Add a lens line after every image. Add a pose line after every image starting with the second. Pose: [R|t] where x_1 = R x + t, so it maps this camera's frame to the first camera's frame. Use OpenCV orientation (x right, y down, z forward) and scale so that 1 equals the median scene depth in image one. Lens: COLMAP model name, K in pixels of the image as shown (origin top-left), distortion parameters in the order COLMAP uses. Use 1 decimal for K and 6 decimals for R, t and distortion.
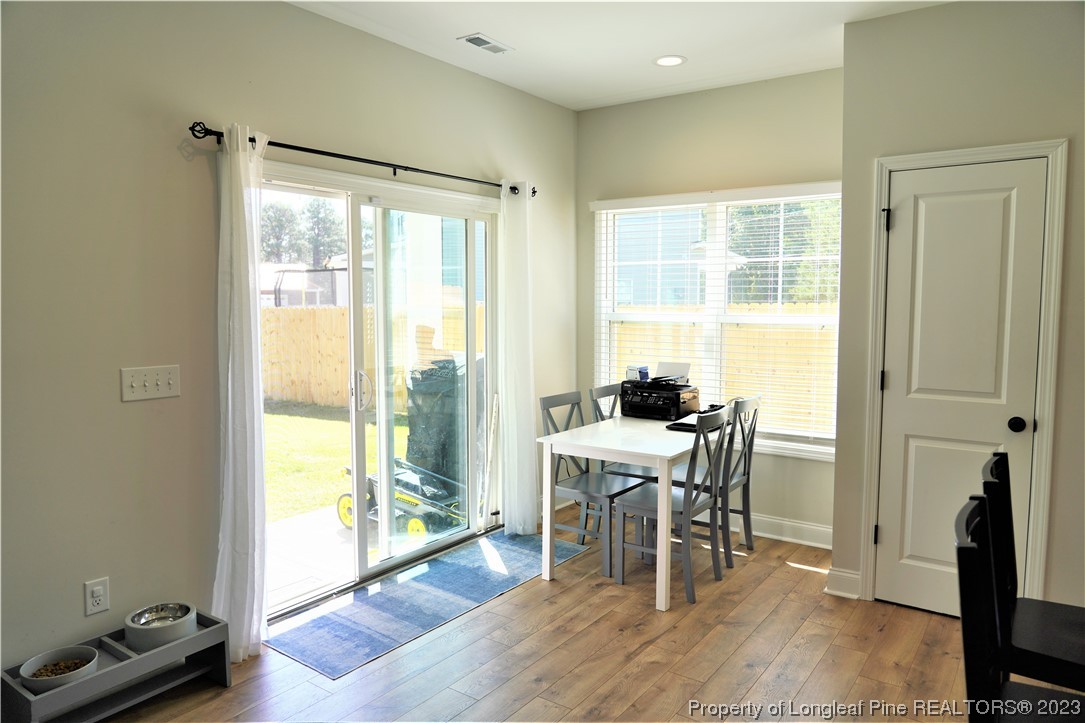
lens RADIAL K [[726.2, 0, 546.6], [0, 726.2, 357.5], [0, 0, 1]] dist [-0.030502, 0.022397]
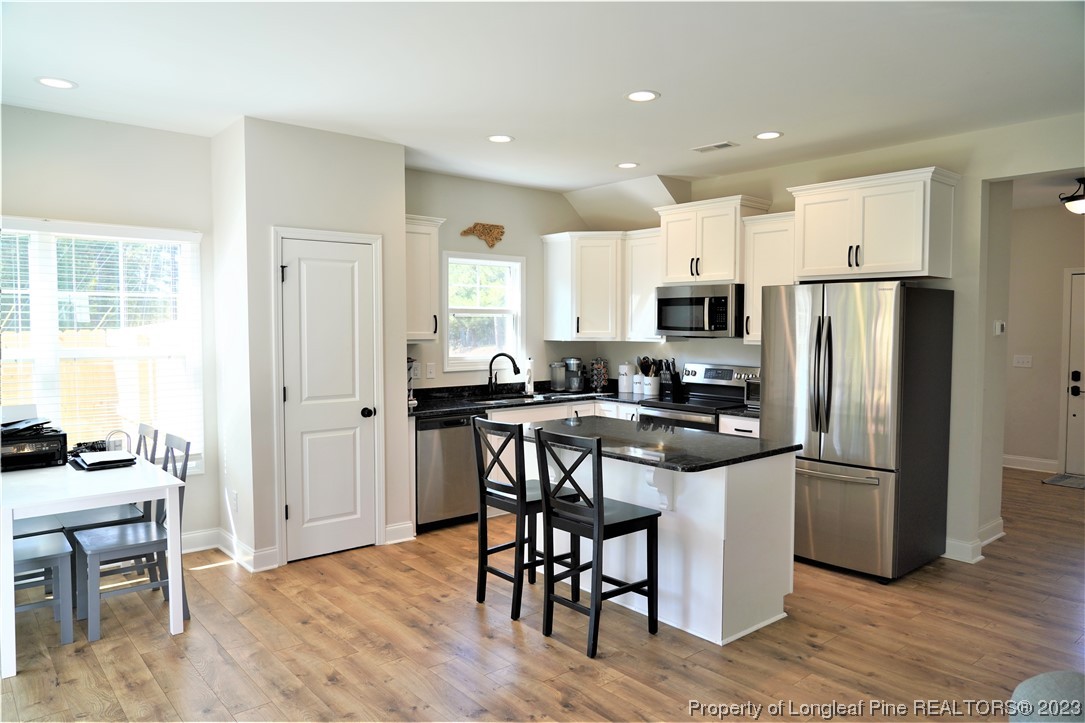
lens RADIAL K [[726.2, 0, 546.6], [0, 726.2, 357.5], [0, 0, 1]] dist [-0.030502, 0.022397]
pose [[0.245131, -0.045206, 0.968435, -0.702156], [0.075424, 0.996774, 0.027437, -0.035953], [-0.966552, 0.066318, 0.247750, 0.204436]]
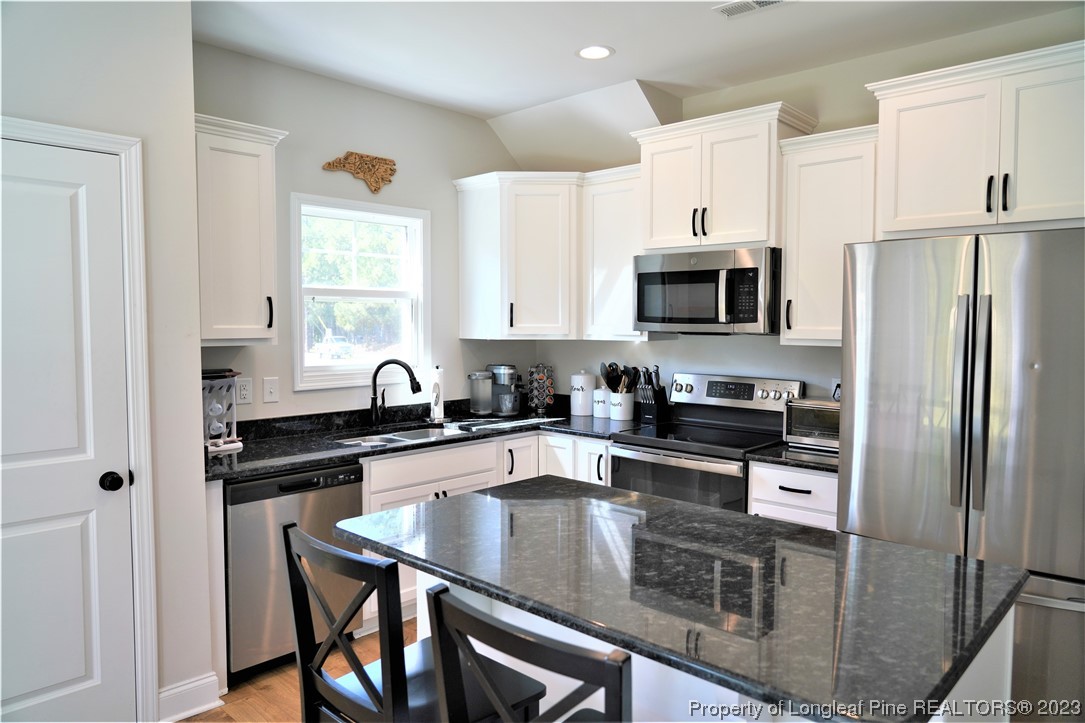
lens RADIAL K [[731.2, 0, 554.2], [0, 731.2, 358.8], [0, 0, 1]] dist [0.001808, 0.001177]
pose [[0.125718, -0.053911, 0.990600, -0.080824], [0.076298, 0.996090, 0.044527, -0.038197], [-0.989128, 0.069982, 0.129340, 0.359098]]
